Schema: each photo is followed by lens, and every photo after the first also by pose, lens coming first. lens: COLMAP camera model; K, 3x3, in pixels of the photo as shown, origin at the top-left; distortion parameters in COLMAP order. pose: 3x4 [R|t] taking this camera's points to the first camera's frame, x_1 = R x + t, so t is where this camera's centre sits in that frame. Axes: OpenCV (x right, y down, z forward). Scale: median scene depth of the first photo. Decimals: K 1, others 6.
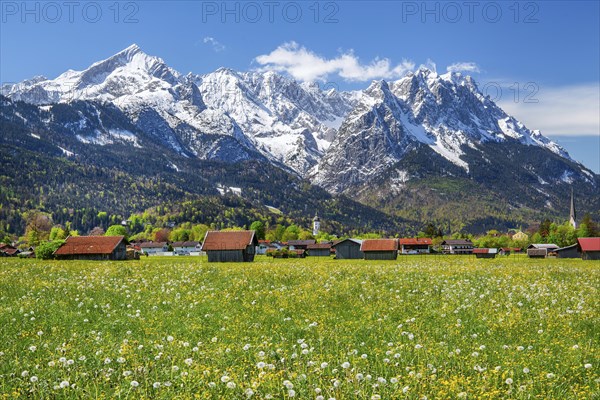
lens RADIAL K [[912.7, 0, 300.0], [0, 912.7, 200.0], [0, 0, 1]] dist [0.042276, 0.010005]
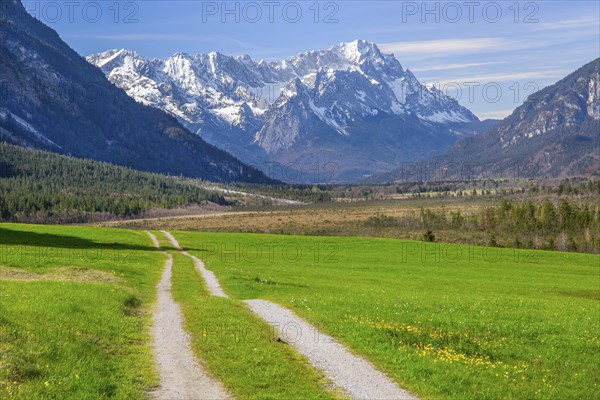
lens RADIAL K [[1695.2, 0, 300.0], [0, 1695.2, 200.0], [0, 0, 1]] dist [0.423446, -0.016800]
pose [[0.997394, -0.032071, 0.064633, -0.087303], [0.027915, 0.997546, 0.064203, -0.099907], [-0.066534, -0.062231, 0.995842, -1.698570]]
